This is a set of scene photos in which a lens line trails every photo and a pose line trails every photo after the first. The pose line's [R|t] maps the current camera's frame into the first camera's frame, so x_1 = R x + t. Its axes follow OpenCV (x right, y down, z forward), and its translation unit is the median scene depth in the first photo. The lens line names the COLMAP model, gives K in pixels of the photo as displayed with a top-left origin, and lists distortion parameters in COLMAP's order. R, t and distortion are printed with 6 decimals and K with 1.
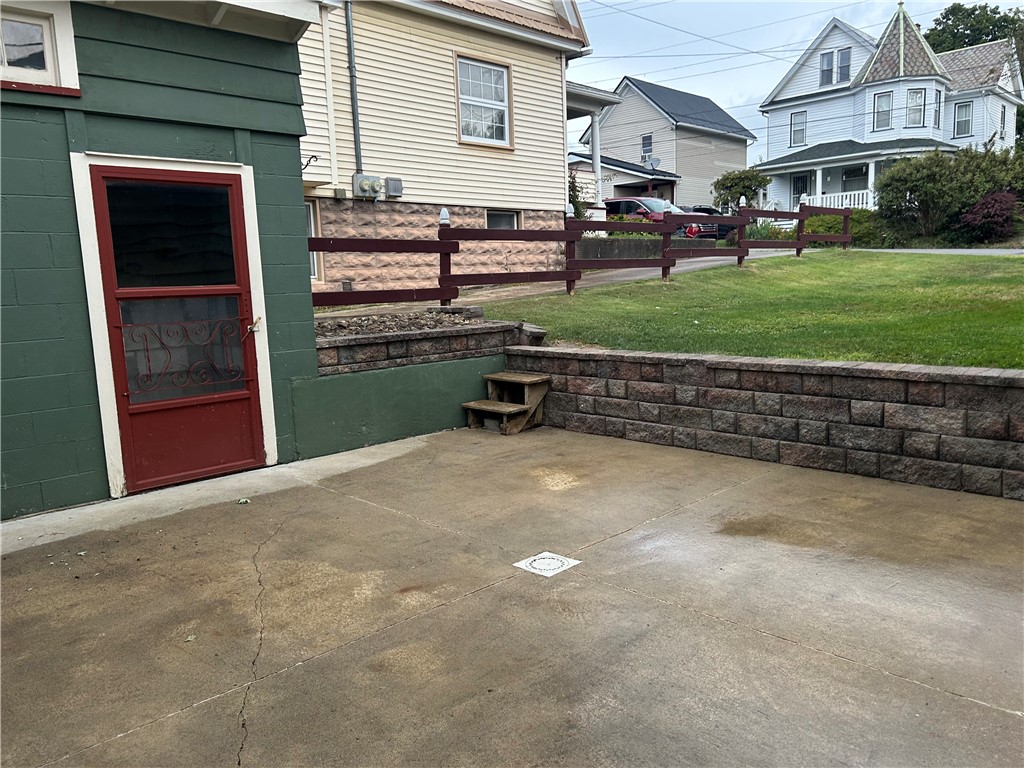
lens RADIAL K [[767.2, 0, 516.5], [0, 767.2, 382.6], [0, 0, 1]] dist [0.045091, -0.049240]
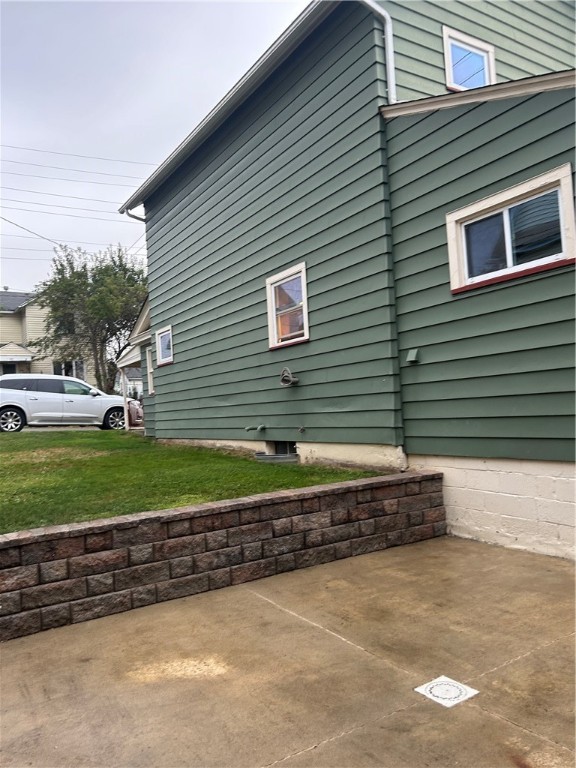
lens RADIAL K [[575.4, 0, 289.7], [0, 575.4, 381.4], [0, 0, 1]] dist [0.045091, -0.049240]
pose [[0.213621, 0.065457, 0.974721, -0.619535], [0.181777, 0.977665, -0.105493, -0.111183], [-0.959856, 0.199718, 0.196952, 0.698485]]
